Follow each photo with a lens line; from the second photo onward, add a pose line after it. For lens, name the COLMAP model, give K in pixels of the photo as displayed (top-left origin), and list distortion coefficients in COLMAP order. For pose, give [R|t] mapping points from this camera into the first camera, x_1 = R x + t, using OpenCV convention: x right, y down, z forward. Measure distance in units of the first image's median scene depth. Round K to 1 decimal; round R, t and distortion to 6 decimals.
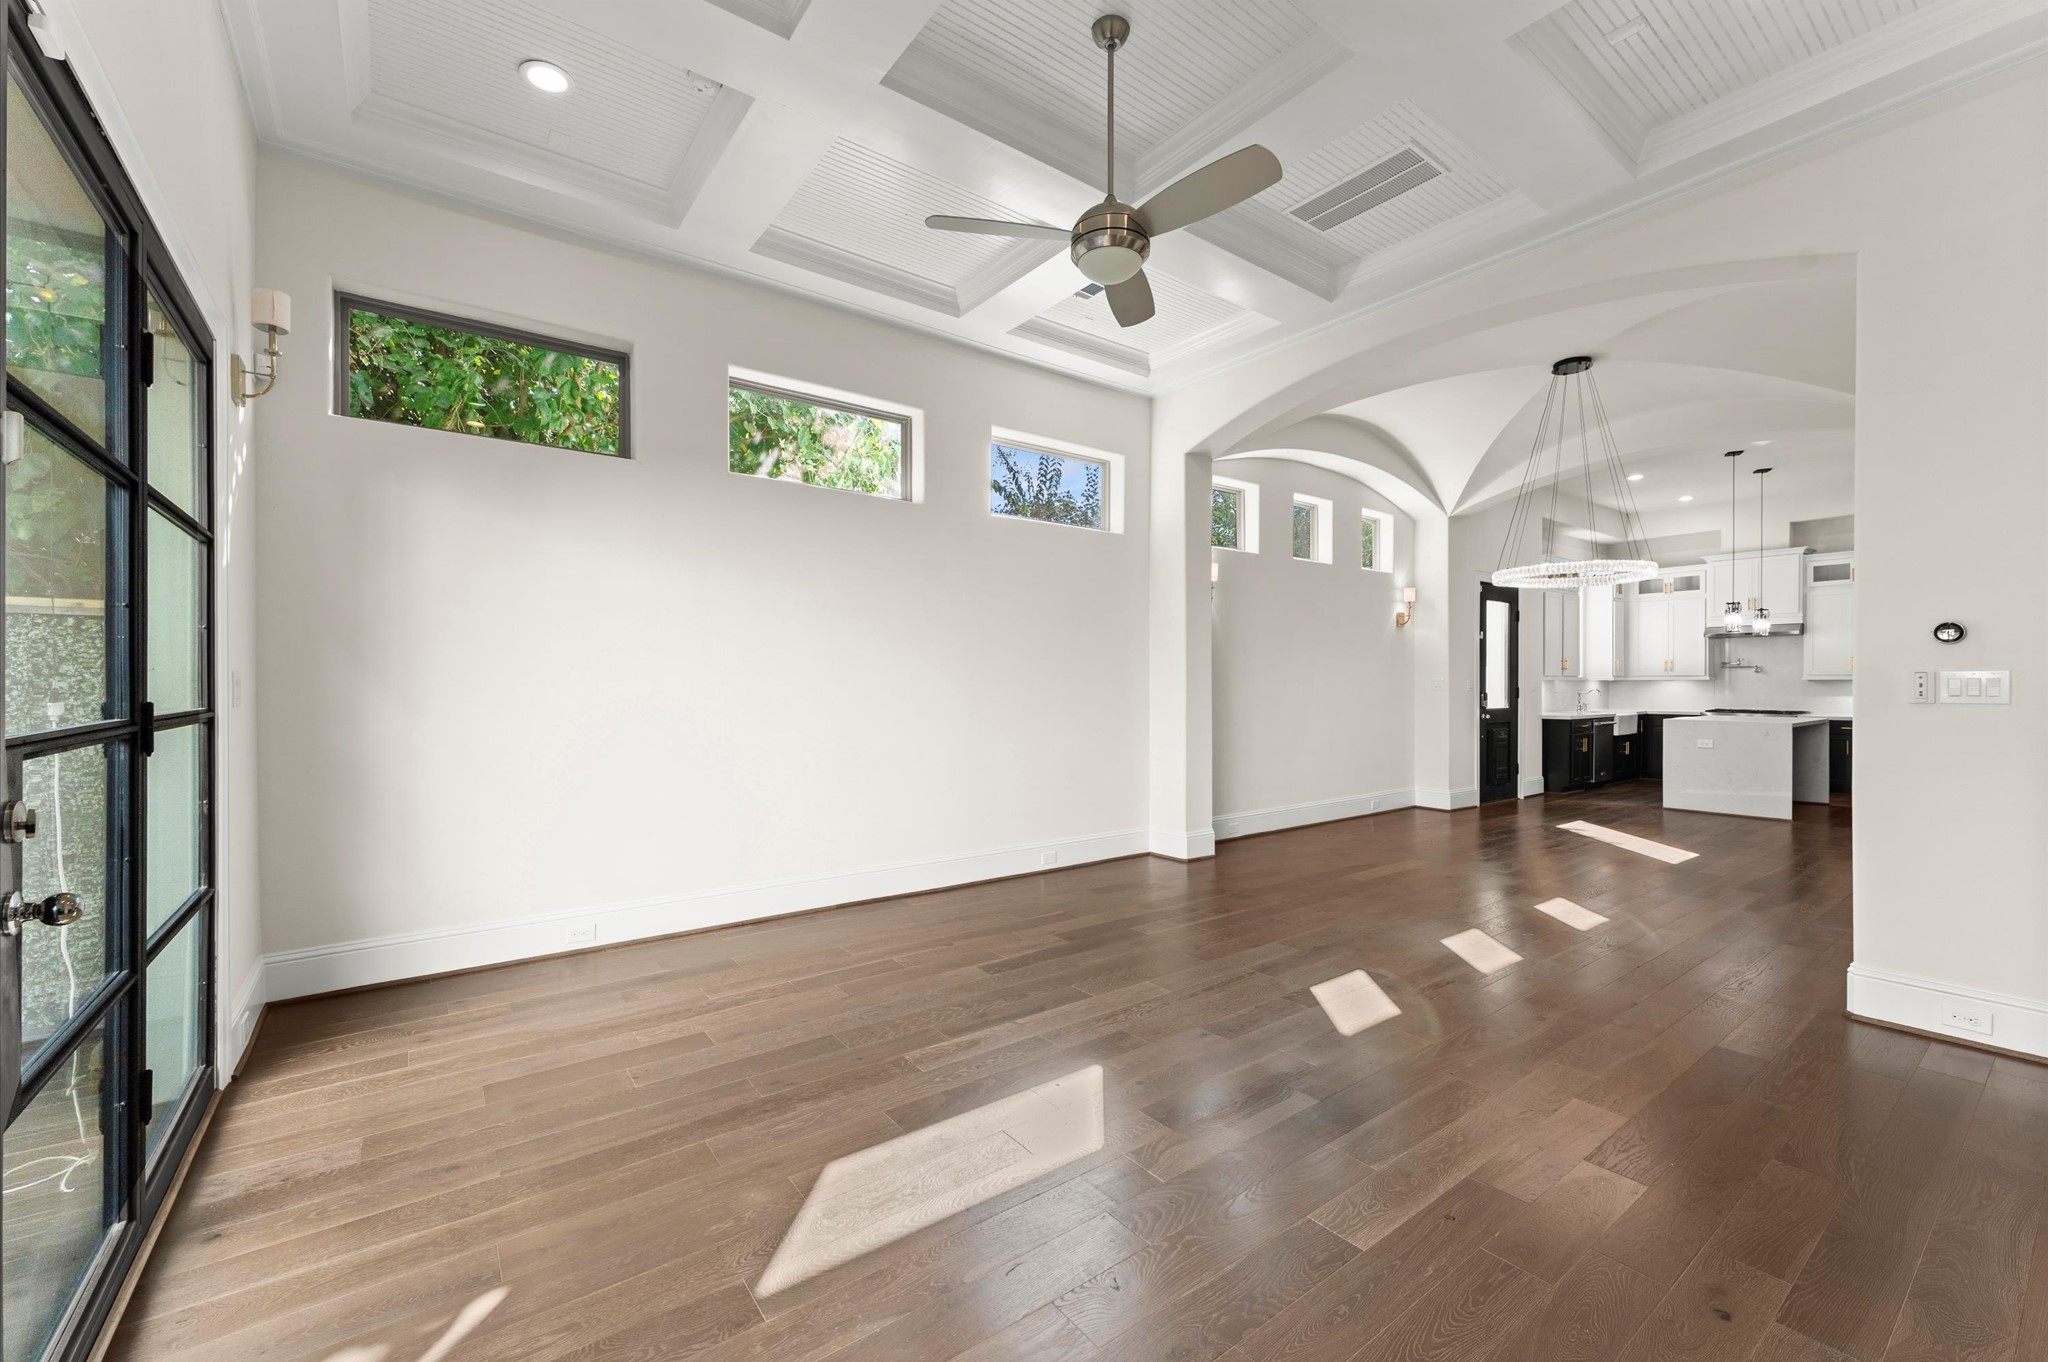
lens RADIAL K [[818.9, 0, 1024.0], [0, 818.9, 681.0], [0, 0, 1]] dist [0.000327, -0.000123]
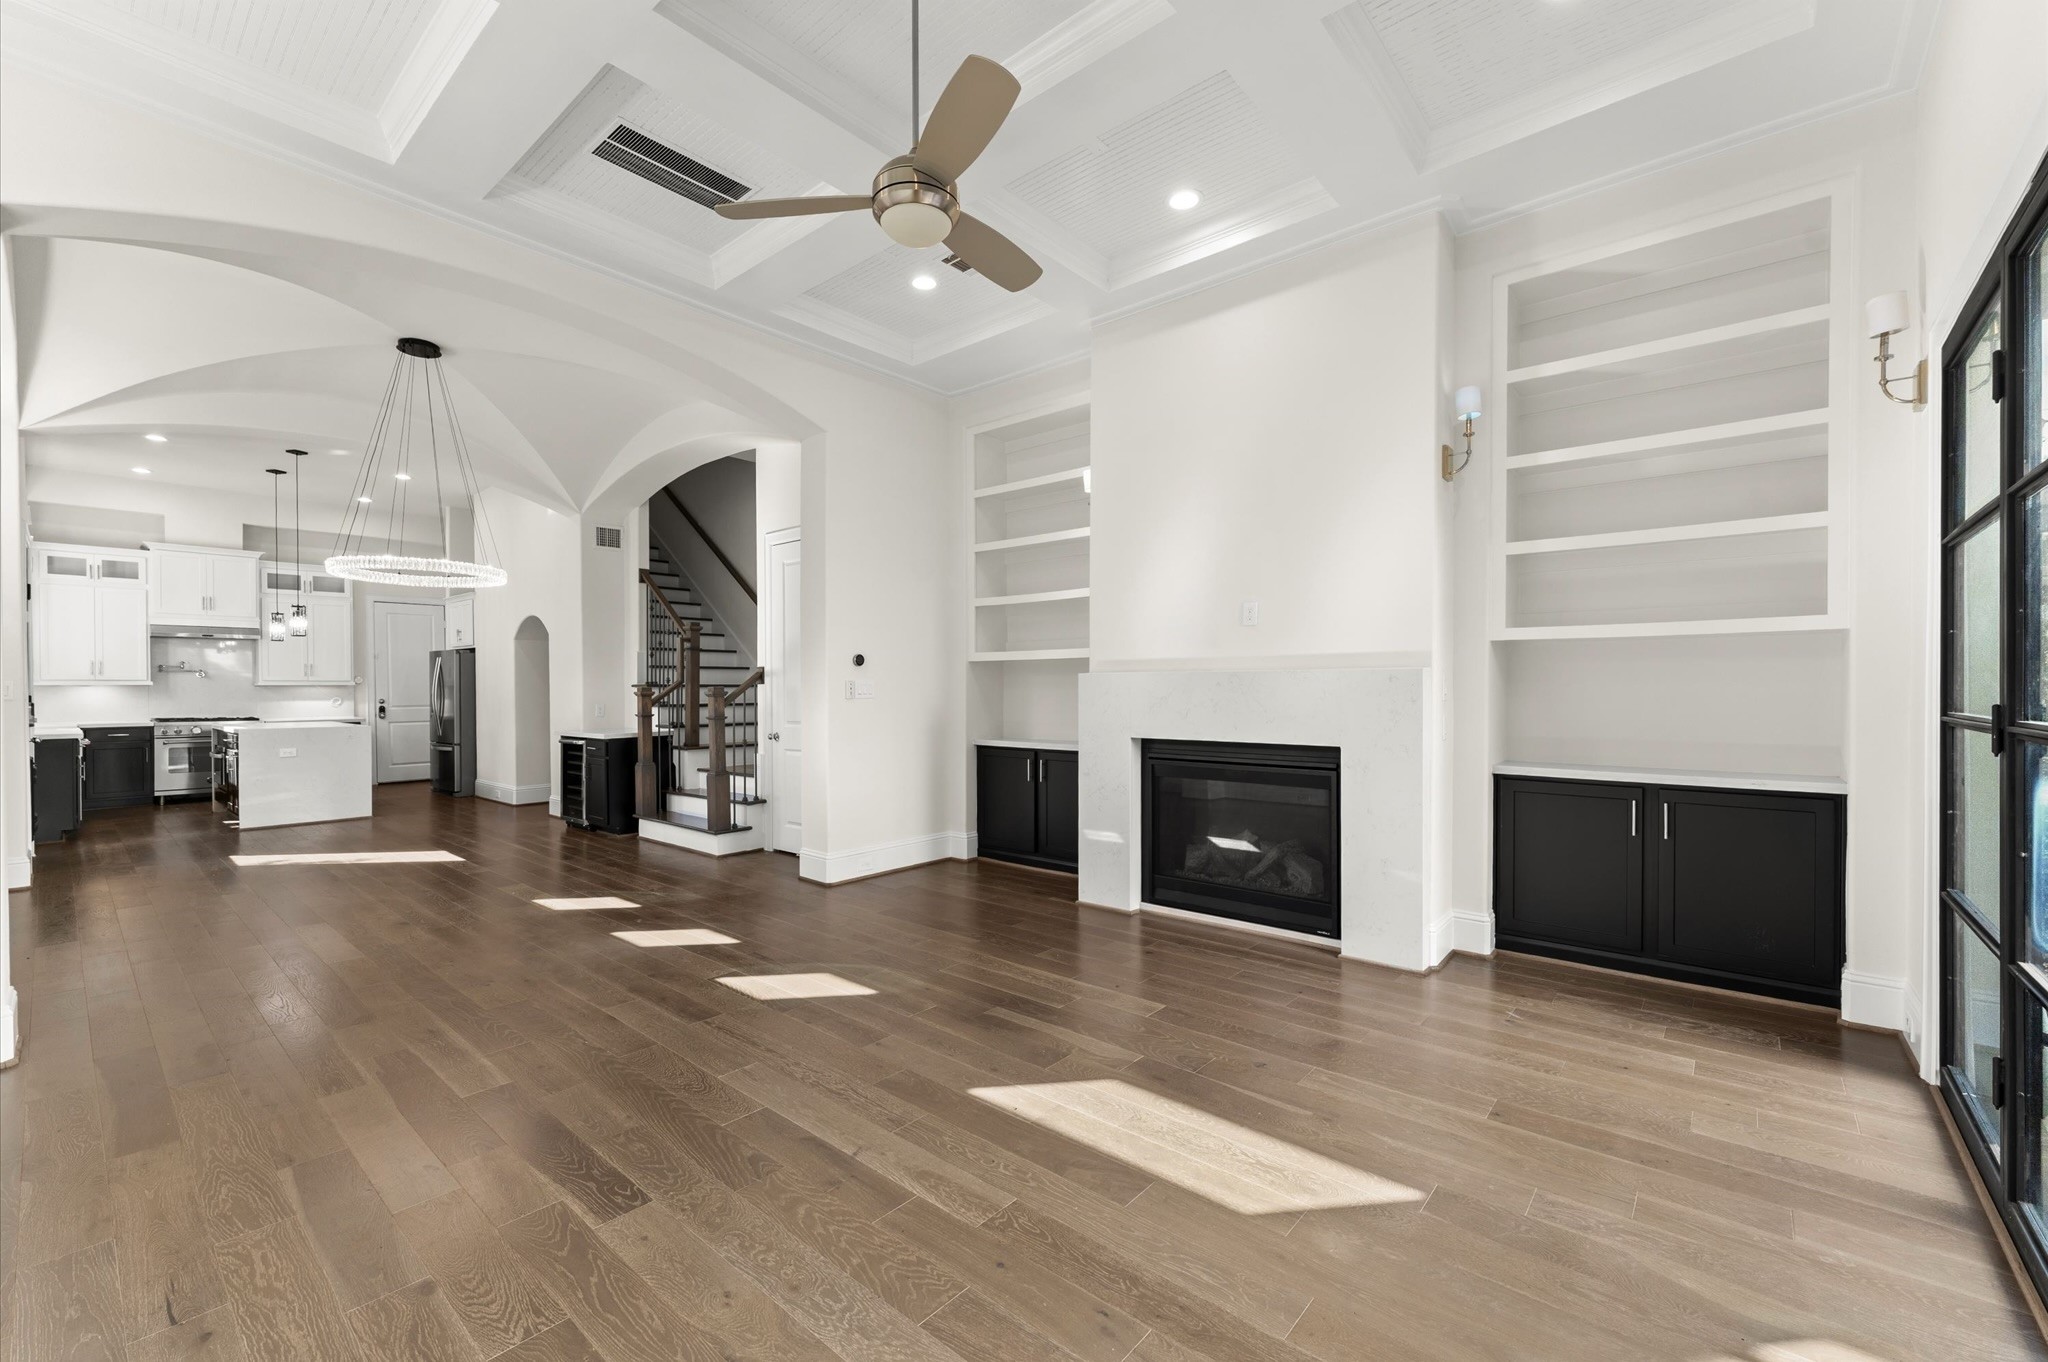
lens RADIAL K [[842.2, 0, 1008.4], [0, 842.2, 690.6], [0, 0, 1]] dist [0.002824, 0.000469]
pose [[-0.212039, -0.005811, 0.977244, -0.271341], [0.001191, 0.999980, 0.006205, -0.000278], [-0.977261, 0.002480, -0.212028, 0.359325]]
